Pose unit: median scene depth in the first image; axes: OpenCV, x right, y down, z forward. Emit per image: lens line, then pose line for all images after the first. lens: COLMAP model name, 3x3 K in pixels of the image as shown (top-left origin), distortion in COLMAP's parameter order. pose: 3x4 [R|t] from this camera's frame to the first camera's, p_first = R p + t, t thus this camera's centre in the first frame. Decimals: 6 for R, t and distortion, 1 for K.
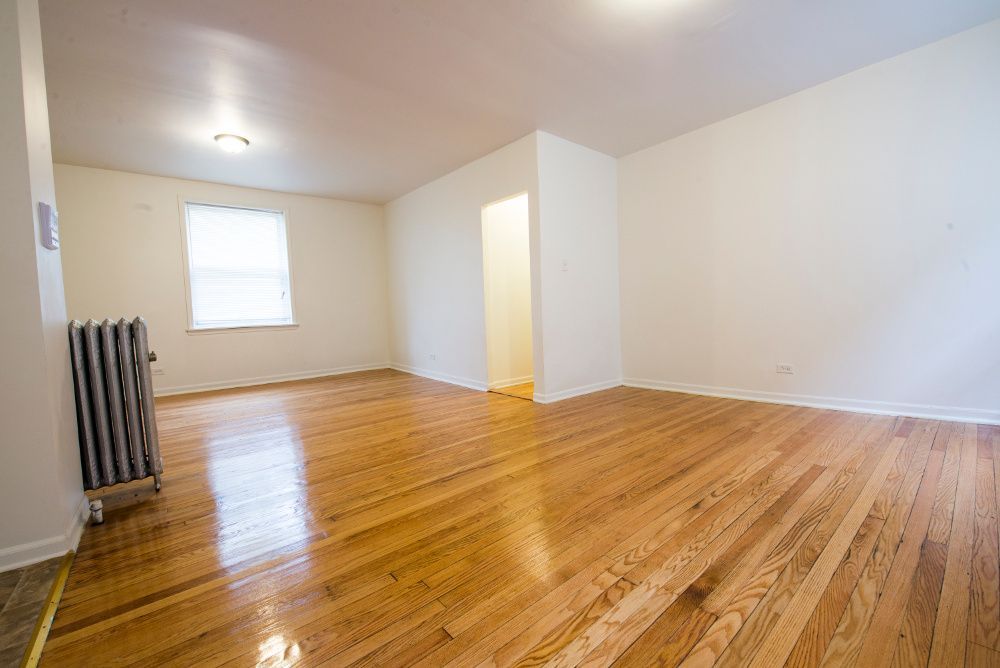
lens RADIAL K [[411.0, 0, 502.3], [0, 411.0, 339.2], [0, 0, 1]] dist [-0.018984, -0.001082]
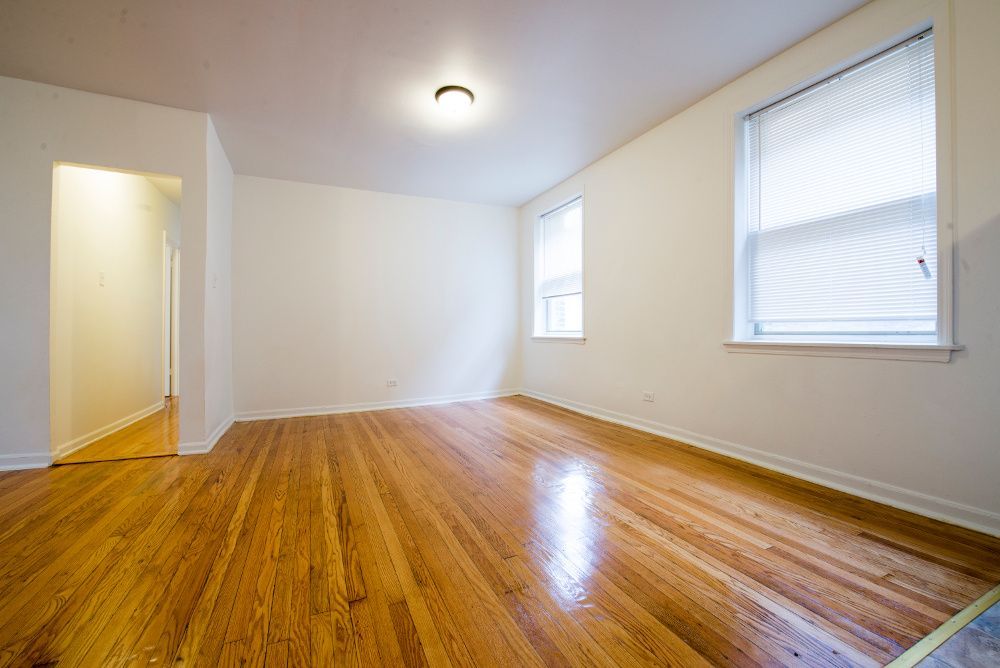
lens RADIAL K [[411.0, 0, 496.1], [0, 411.0, 336.1], [0, 0, 1]] dist [-0.018984, -0.001082]
pose [[0.264035, 0.034410, 0.963899, -0.840983], [0.055367, 0.997175, -0.050764, 0.009119], [-0.962923, 0.066772, 0.261384, 0.413102]]
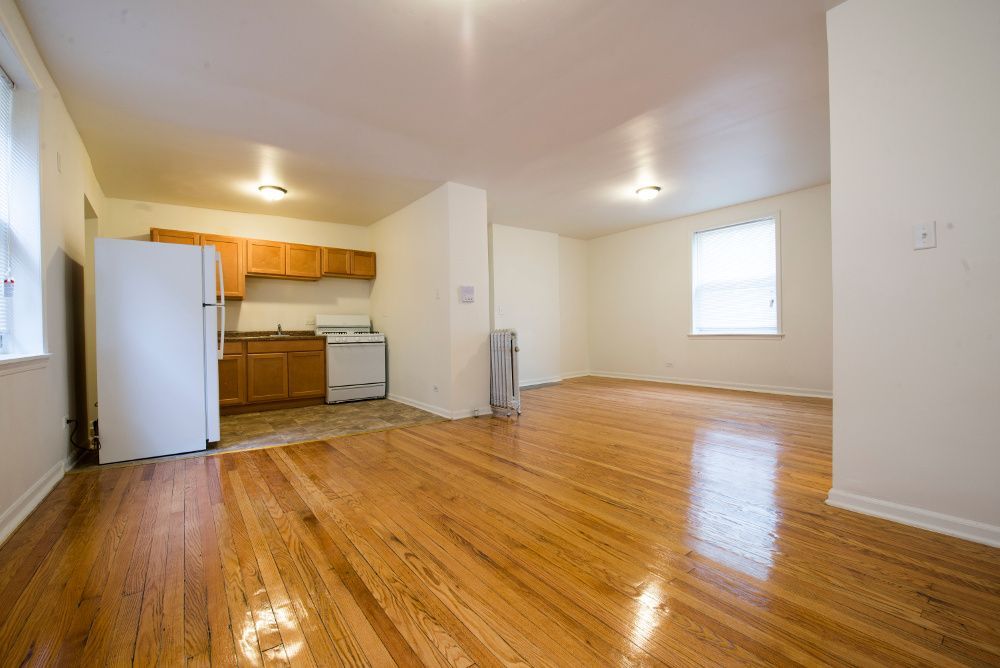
lens RADIAL K [[411.0, 0, 496.5], [0, 411.0, 330.5], [0, 0, 1]] dist [-0.018984, -0.001082]
pose [[-0.041478, 0.040547, -0.998316, 1.089343], [-0.053412, 0.997658, 0.042739, -0.123185], [0.997711, 0.055095, -0.039215, 0.942874]]
